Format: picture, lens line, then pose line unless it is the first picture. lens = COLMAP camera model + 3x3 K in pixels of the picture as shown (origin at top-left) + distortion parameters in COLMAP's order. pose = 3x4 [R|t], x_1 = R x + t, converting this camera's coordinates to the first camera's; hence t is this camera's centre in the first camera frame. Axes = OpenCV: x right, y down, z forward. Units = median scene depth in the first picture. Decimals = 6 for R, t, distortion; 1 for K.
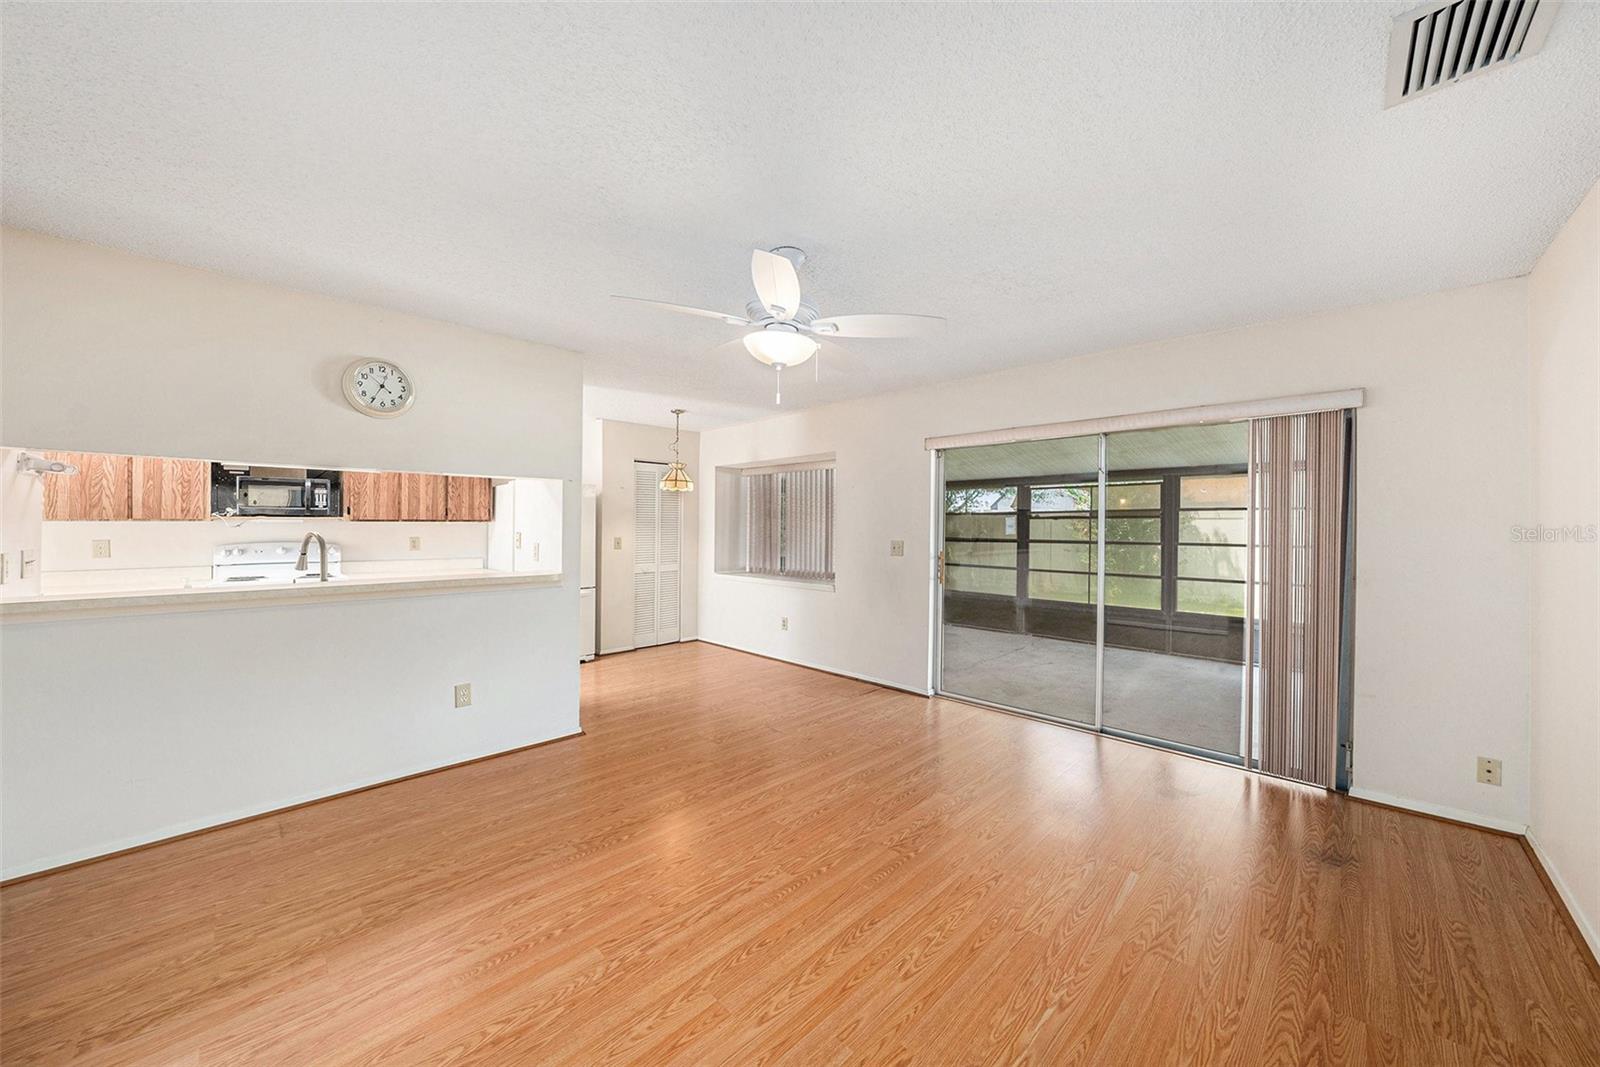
lens RADIAL K [[567.2, 0, 801.0], [0, 567.2, 527.0], [0, 0, 1]] dist [-0.025176, 0.004826]
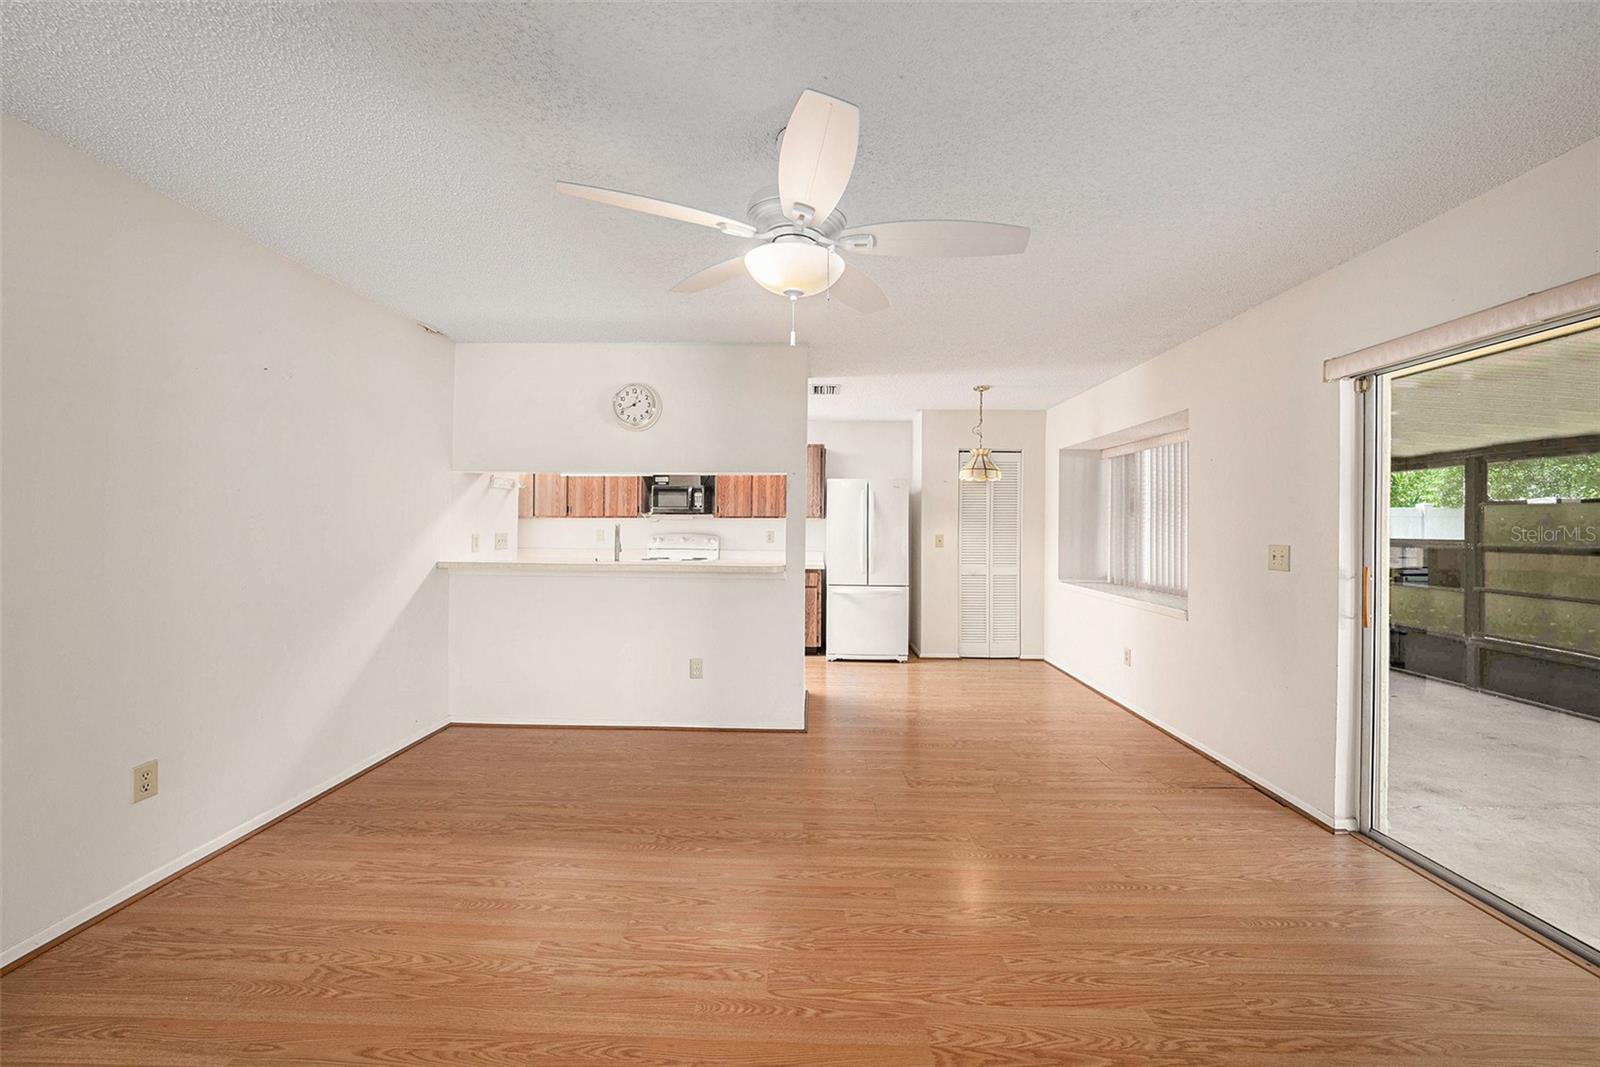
lens RADIAL K [[567.2, 0, 804.7], [0, 567.2, 518.9], [0, 0, 1]] dist [-0.025176, 0.004826]
pose [[0.691624, -0.006322, -0.722230, 0.303637], [-0.007491, 0.999845, -0.015926, 0.013528], [0.722219, 0.016425, 0.691470, 0.299653]]
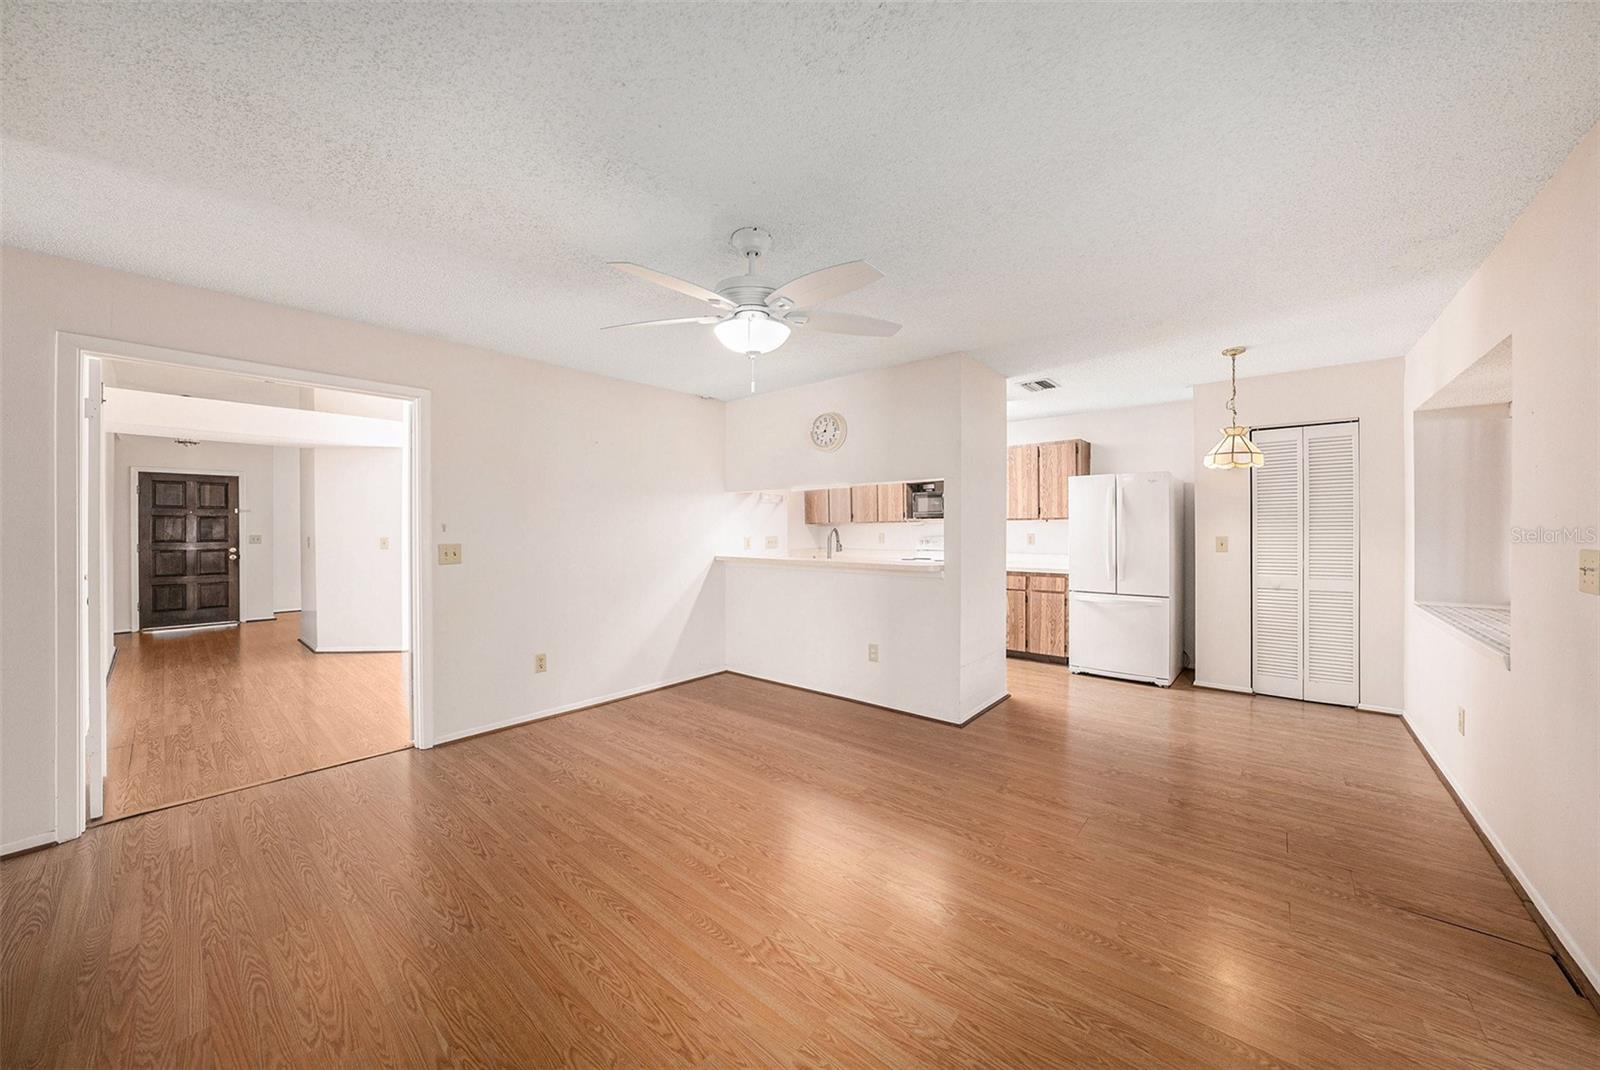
lens RADIAL K [[567.2, 0, 816.8], [0, 567.2, 520.9], [0, 0, 1]] dist [-0.025176, 0.004826]
pose [[0.086950, -0.016266, -0.996080, 0.571456], [0.003126, 0.999866, -0.016055, 0.012334], [0.996208, -0.001718, 0.086990, 0.618300]]
